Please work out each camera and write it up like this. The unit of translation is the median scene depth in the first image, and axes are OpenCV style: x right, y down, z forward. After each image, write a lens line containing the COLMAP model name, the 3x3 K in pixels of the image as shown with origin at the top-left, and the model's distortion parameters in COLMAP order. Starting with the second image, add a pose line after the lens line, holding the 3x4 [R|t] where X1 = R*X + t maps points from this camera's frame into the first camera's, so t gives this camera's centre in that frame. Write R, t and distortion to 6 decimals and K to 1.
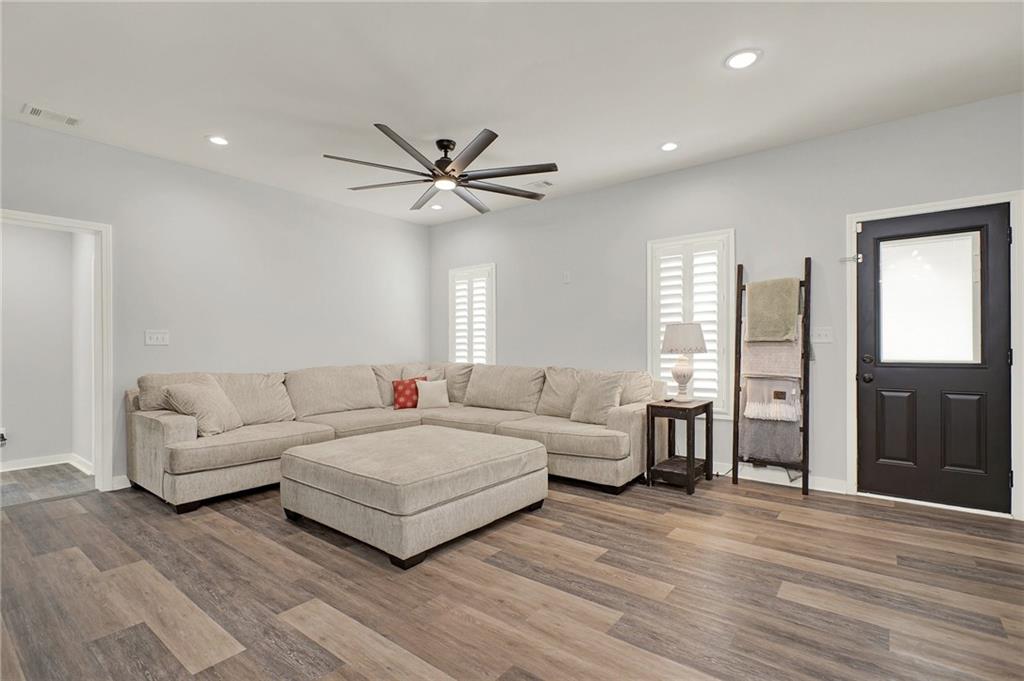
lens RADIAL K [[475.6, 0, 504.0], [0, 475.6, 346.2], [0, 0, 1]] dist [-0.001246, 0.000680]
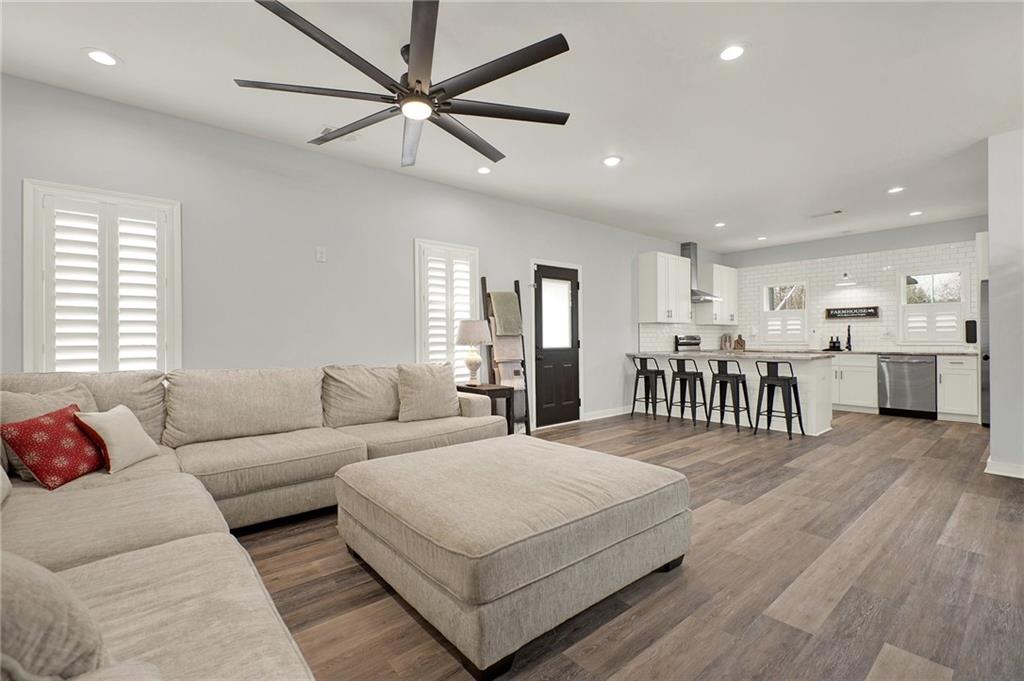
lens RADIAL K [[454.7, 0, 501.2], [0, 454.7, 335.4], [0, 0, 1]] dist [-0.000410, -0.000293]
pose [[0.207026, 0.011675, 0.978266, -0.947592], [0.007546, 0.999880, -0.013529, 0.009842], [-0.978306, 0.010183, 0.206913, 0.918561]]
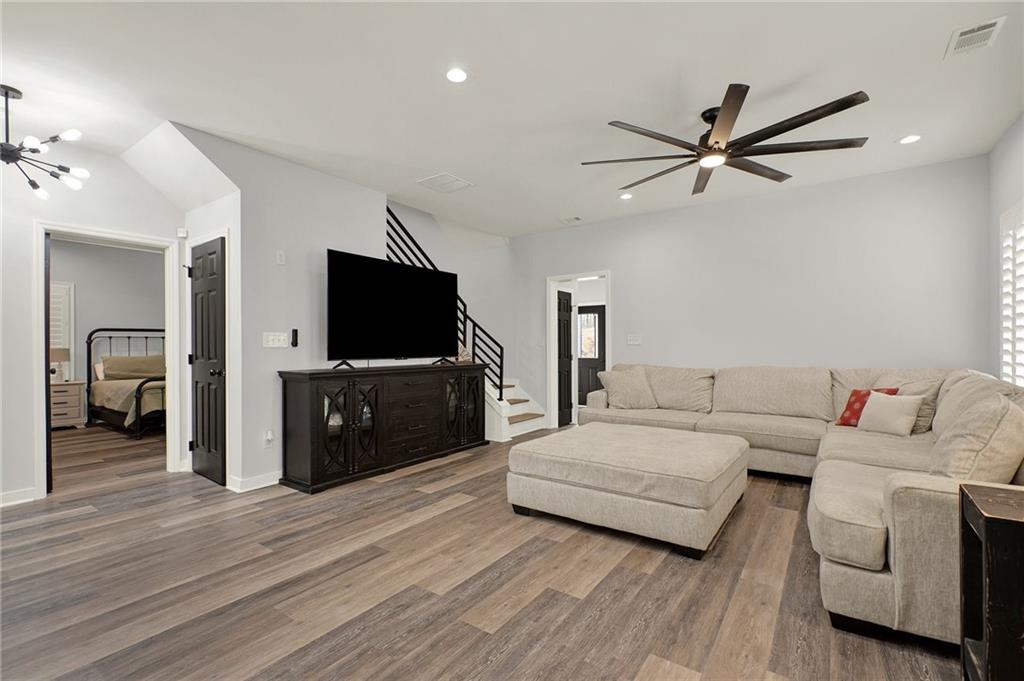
lens RADIAL K [[454.7, 0, 512.4], [0, 454.7, 345.8], [0, 0, 1]] dist [-0.000410, -0.000293]
pose [[0.065978, 0.001570, -0.997820, 0.848603], [0.003733, 0.999991, 0.001820, -0.003555], [0.997814, -0.003845, 0.065972, 0.719764]]
